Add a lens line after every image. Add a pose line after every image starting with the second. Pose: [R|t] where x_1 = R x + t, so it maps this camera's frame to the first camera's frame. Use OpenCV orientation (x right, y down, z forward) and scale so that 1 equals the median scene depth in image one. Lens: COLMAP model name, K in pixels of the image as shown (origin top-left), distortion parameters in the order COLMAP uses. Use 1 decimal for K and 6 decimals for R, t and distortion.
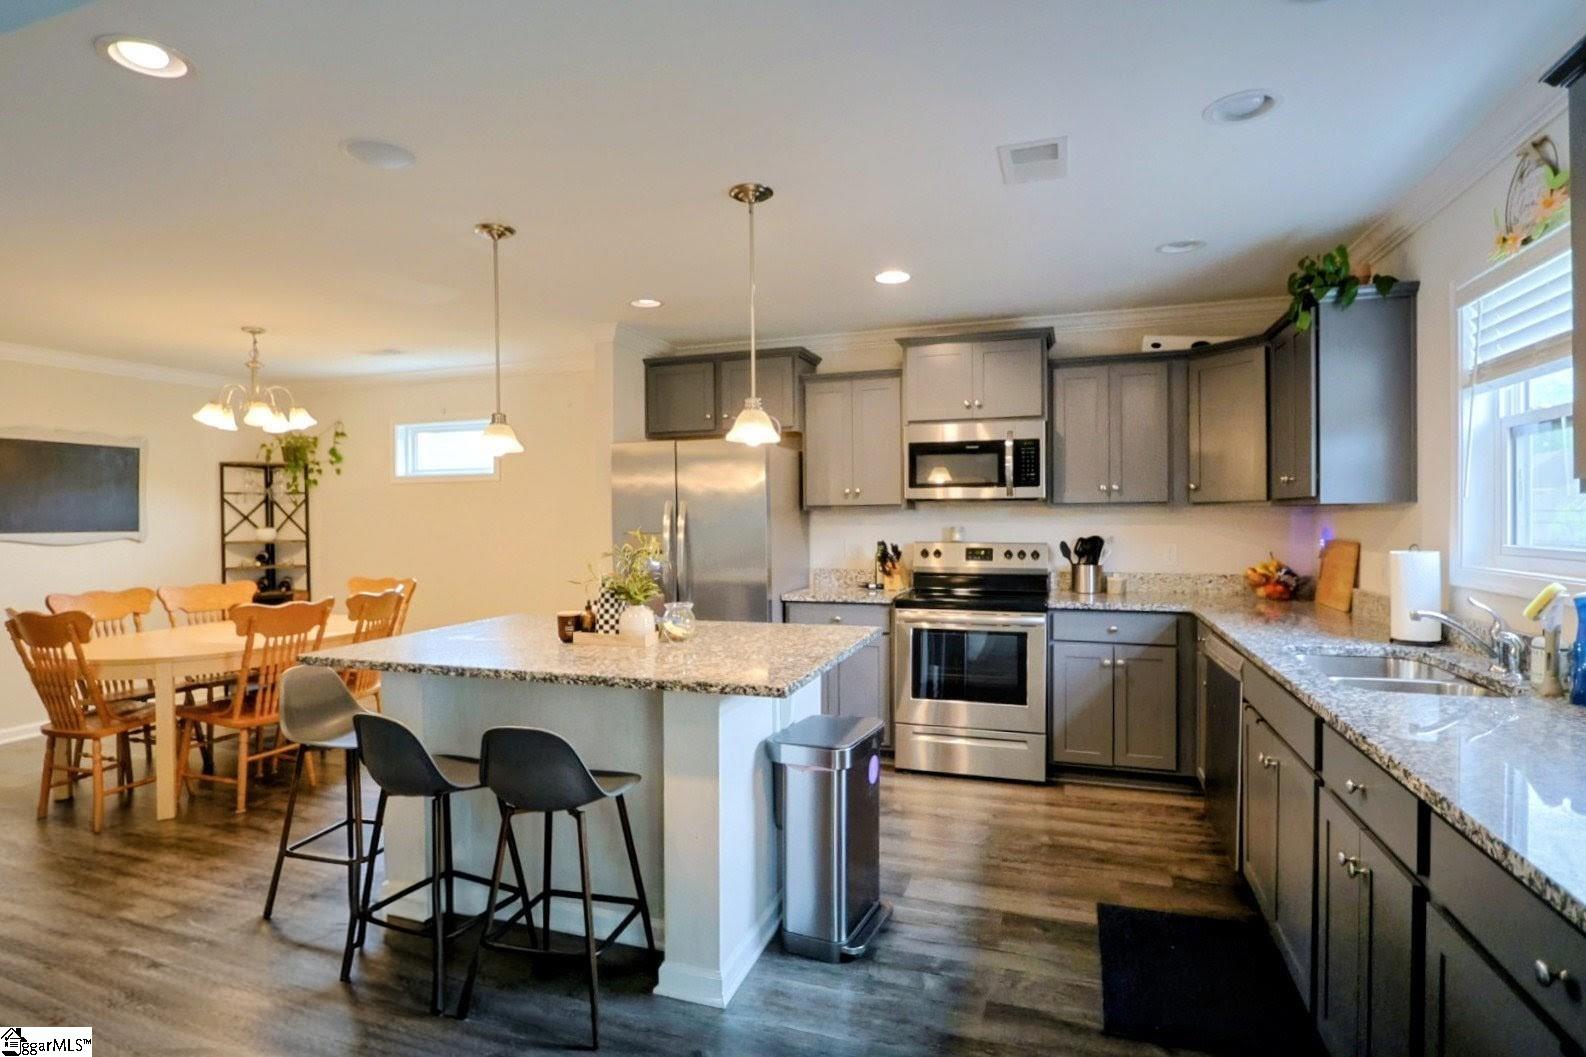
lens RADIAL K [[814.1, 0, 787.2], [0, 814.1, 525.6], [0, 0, 1]] dist [-0.016445, 0.000316]
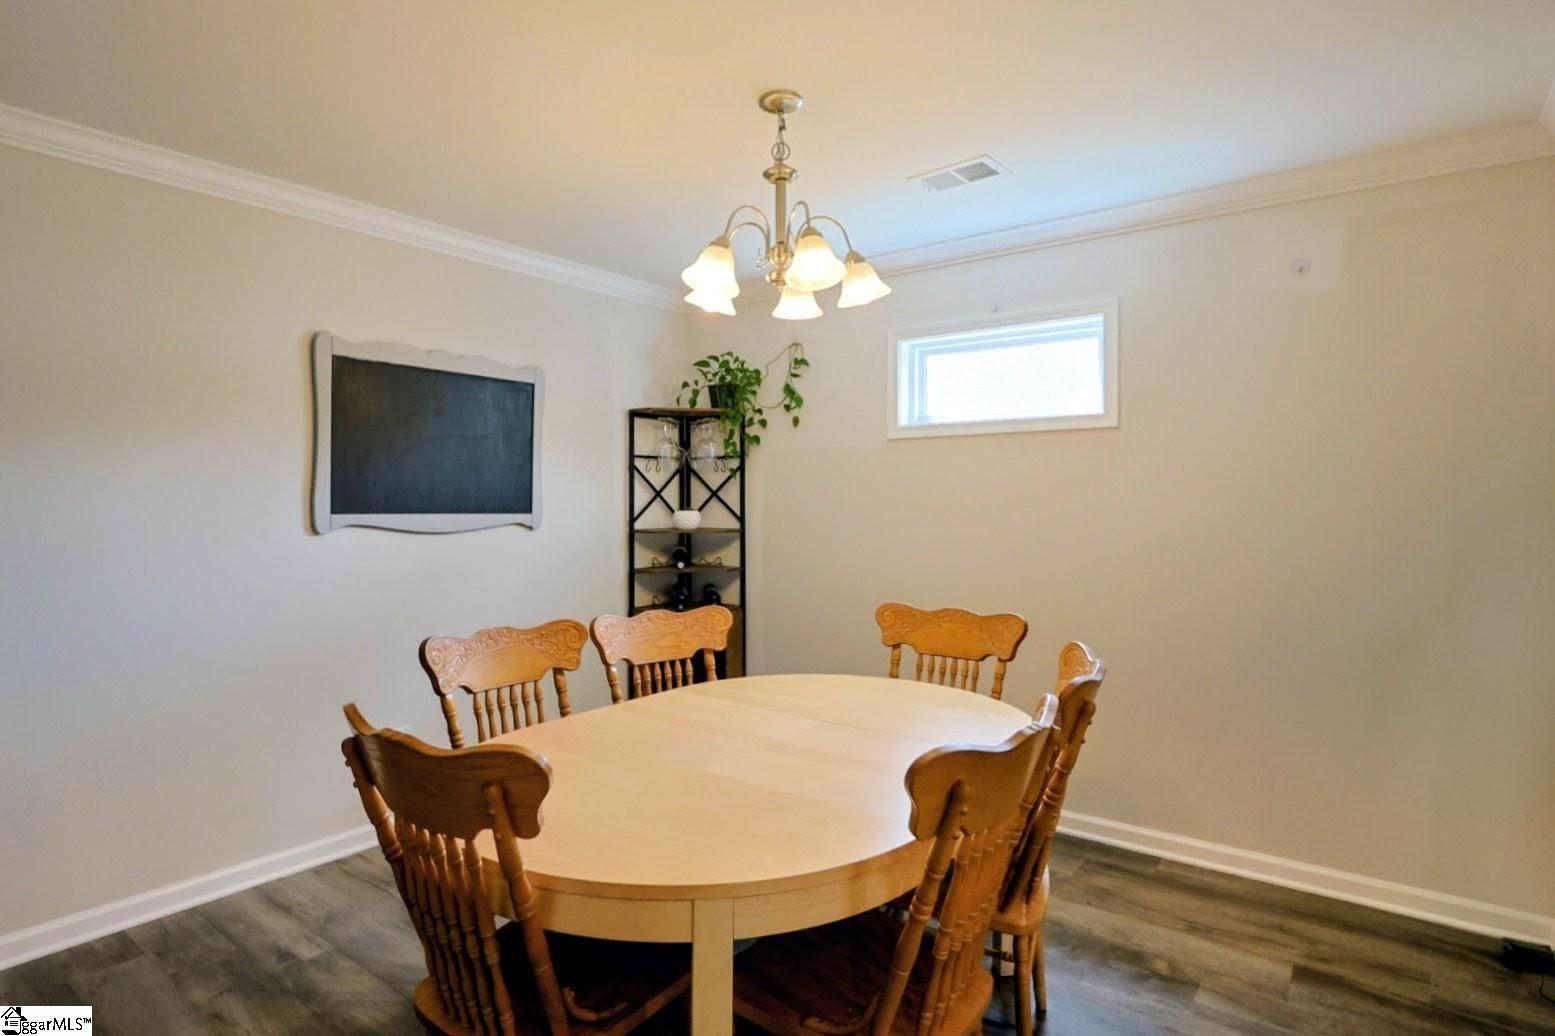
lens RADIAL K [[798.2, 0, 777.6], [0, 798.2, 510.5], [0, 0, 1]] dist [-0.016445, 0.000316]
pose [[0.954912, 0.012023, -0.296645, -0.385005], [-0.012328, 0.999924, 0.000842, 0.002081], [0.296632, 0.002853, 0.954988, 0.404603]]
